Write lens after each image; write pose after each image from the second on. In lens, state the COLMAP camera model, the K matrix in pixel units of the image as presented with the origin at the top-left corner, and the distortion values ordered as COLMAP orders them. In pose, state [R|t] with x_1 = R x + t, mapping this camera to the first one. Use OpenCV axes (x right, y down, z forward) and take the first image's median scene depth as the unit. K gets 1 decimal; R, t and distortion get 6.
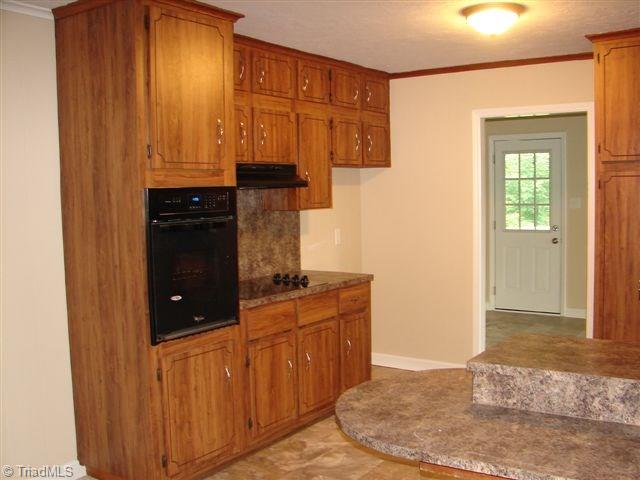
lens RADIAL K [[689.1, 0, 337.5], [0, 689.1, 242.7], [0, 0, 1]] dist [-0.177194, 0.374343]
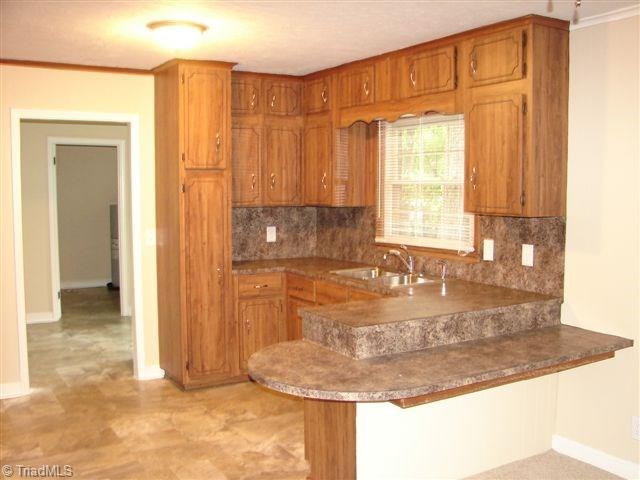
lens RADIAL K [[708.1, 0, 320.0], [0, 708.1, 253.3], [0, 0, 1]] dist [-0.138873, 0.042392]
pose [[0.460245, -0.070239, 0.885009, -0.989779], [0.062914, 0.996940, 0.046404, -0.030882], [-0.885560, 0.034322, 0.463255, 0.435914]]
